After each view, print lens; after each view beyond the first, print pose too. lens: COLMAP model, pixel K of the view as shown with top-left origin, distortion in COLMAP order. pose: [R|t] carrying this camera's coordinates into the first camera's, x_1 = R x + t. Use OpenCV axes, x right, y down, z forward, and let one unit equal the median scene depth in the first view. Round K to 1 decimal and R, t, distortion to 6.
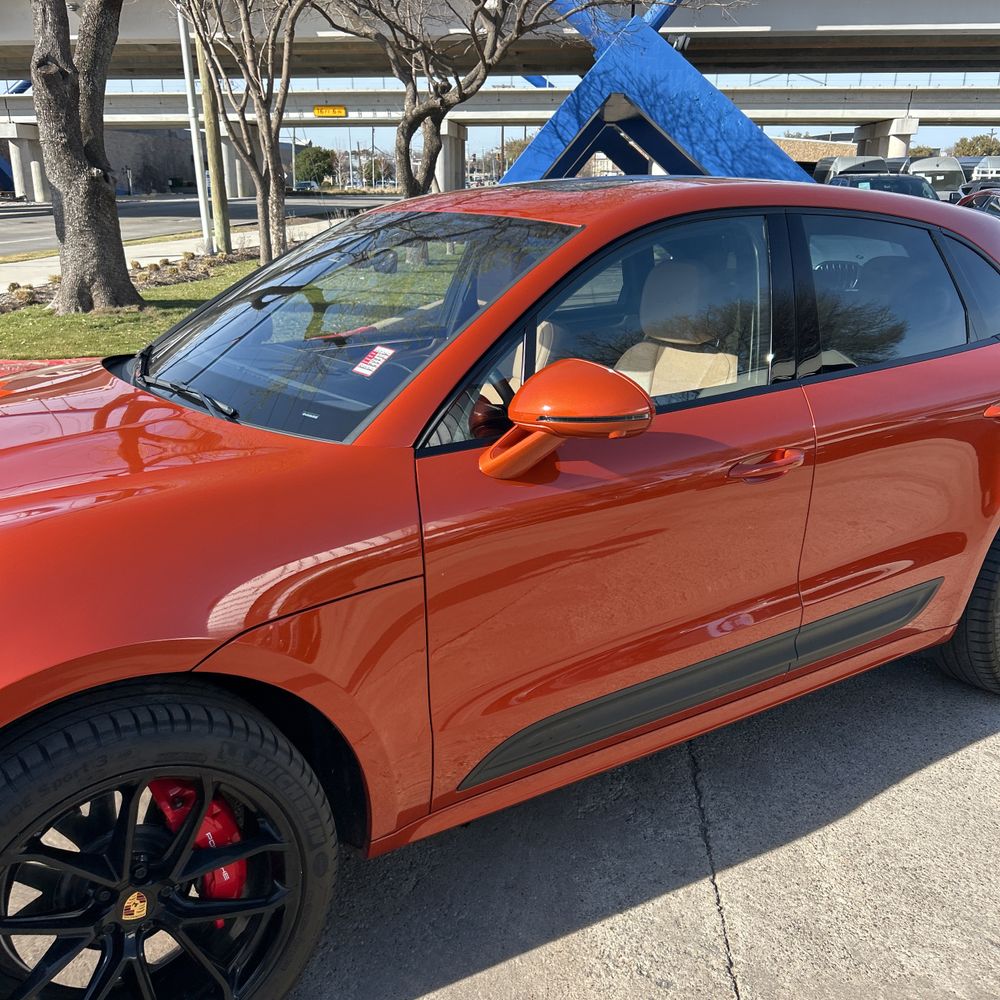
lens RADIAL K [[1015.1, 0, 486.8], [0, 1015.1, 505.3], [0, 0, 1]] dist [0.010954, 0.000000]
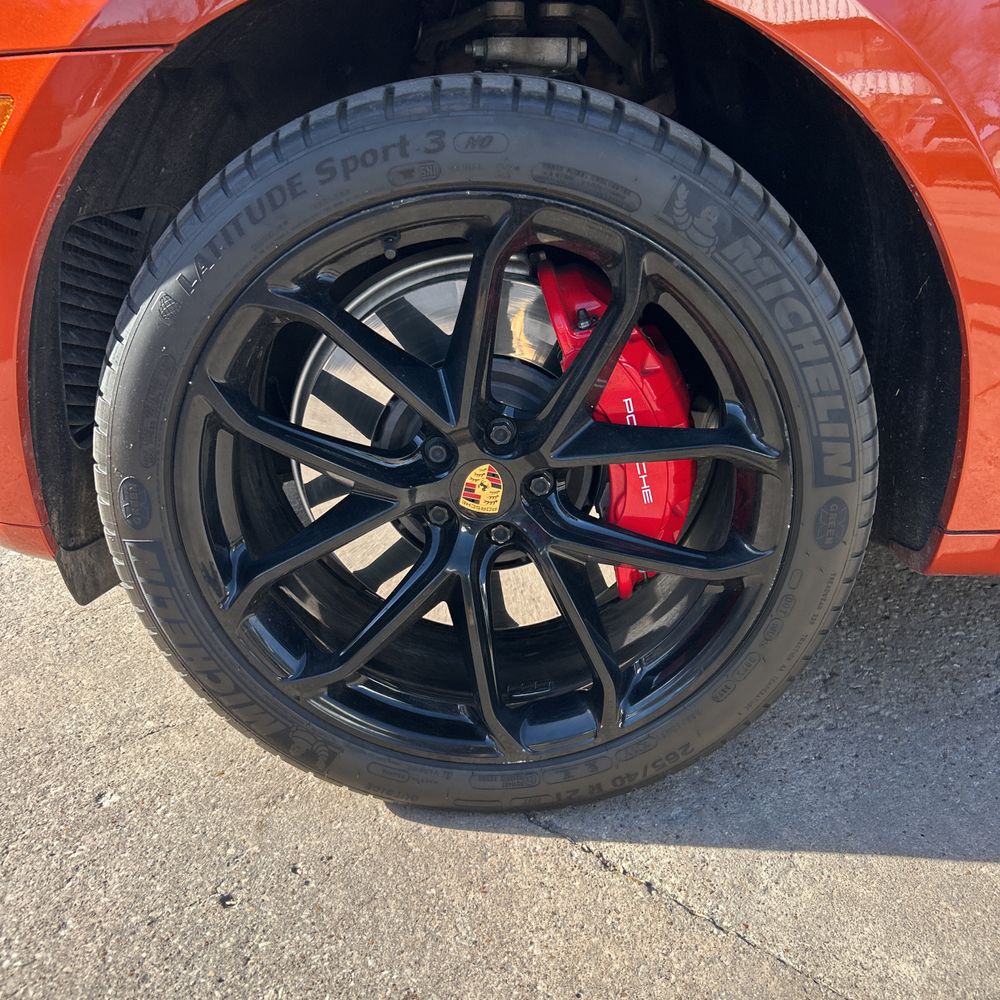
lens RADIAL K [[1015.1, 0, 492.1], [0, 1015.1, 528.2], [0, 0, 1]] dist [0.010954, 0.000000]
pose [[0.826828, 0.233484, -0.511703, -0.048343], [-0.158022, 0.969556, 0.187058, 0.302700], [0.539800, -0.073804, 0.838552, 0.519979]]
